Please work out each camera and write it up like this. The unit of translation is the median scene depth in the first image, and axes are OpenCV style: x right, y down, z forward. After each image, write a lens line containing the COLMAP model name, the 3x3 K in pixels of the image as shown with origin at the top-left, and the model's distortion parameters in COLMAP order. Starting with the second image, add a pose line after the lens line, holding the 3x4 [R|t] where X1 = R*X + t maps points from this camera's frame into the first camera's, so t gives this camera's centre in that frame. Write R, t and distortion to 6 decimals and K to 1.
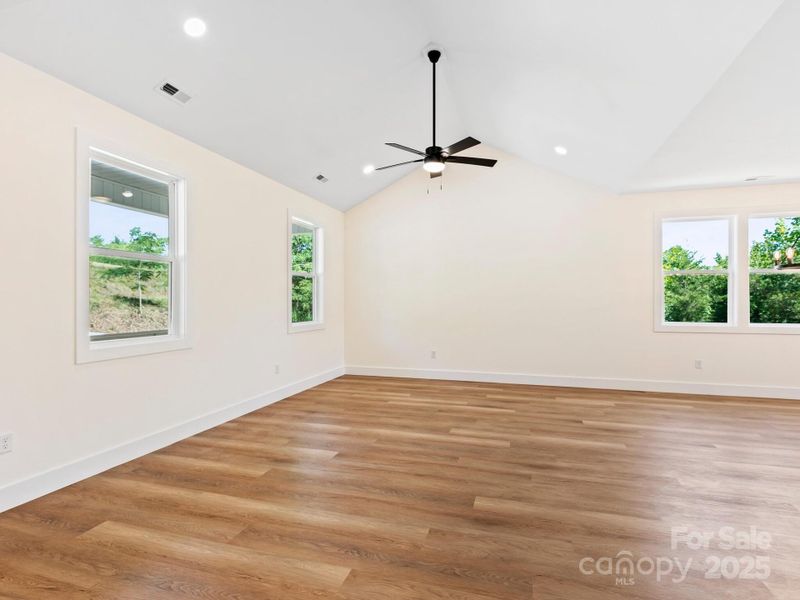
lens RADIAL K [[406.3, 0, 400.0], [0, 406.3, 300.0], [0, 0, 1]] dist [-0.003979, -0.000273]
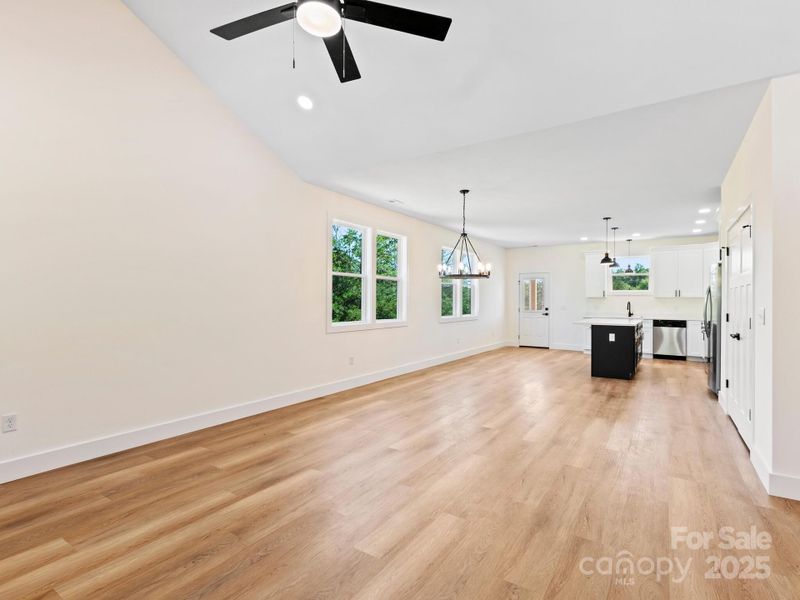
lens RADIAL K [[402.5, 0, 400.0], [0, 402.5, 300.0], [0, 0, 1]] dist [0.001972, -0.000298]
pose [[0.287323, 0.004698, 0.957822, -0.272388], [-0.005820, 0.999978, -0.003159, 0.001171], [-0.957816, -0.004667, 0.287344, 0.620919]]
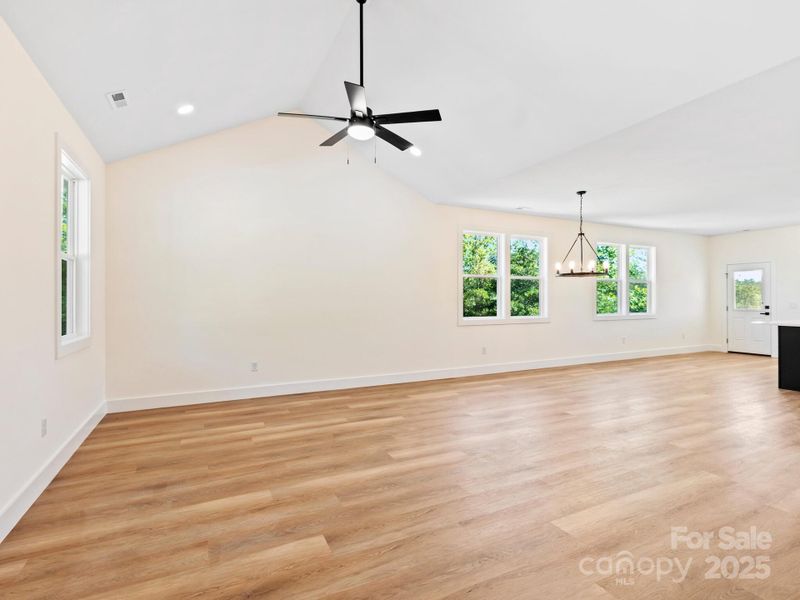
lens RADIAL K [[402.5, 0, 400.0], [0, 402.5, 300.0], [0, 0, 1]] dist [0.001972, -0.000298]
pose [[0.732586, -0.002362, 0.680670, -0.321515], [0.001489, 0.999997, 0.001867, 0.001279], [-0.680672, -0.000355, 0.732588, 0.293207]]
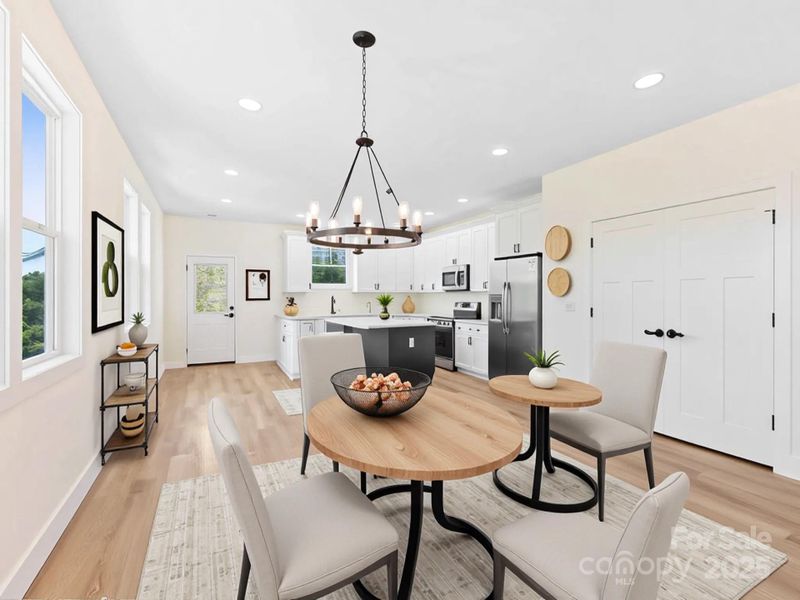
lens RADIAL K [[406.3, 0, 400.0], [0, 406.3, 300.0], [0, 0, 1]] dist [-0.003979, -0.000273]
pose [[-0.670211, -0.002174, 0.742168, 0.430789], [0.003307, 0.999977, 0.005916, 0.000422], [-0.742164, 0.006420, -0.670188, 1.049433]]
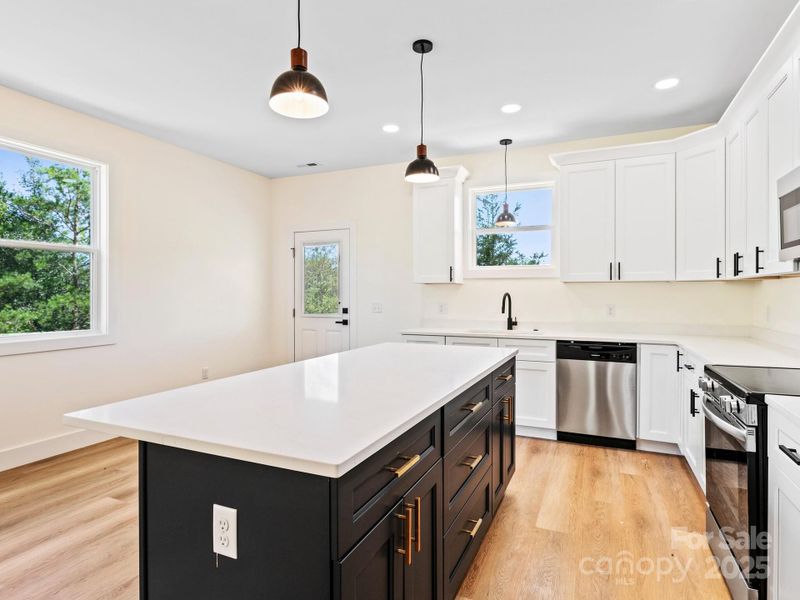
lens RADIAL K [[448.6, 0, 400.0], [0, 448.6, 300.0], [0, 0, 1]] dist [0.000036, 0.000106]
pose [[0.123960, -0.009399, 0.992243, 0.974441], [-0.002008, 0.999951, 0.009723, 0.001927], [-0.992285, -0.003198, 0.123935, 0.228058]]
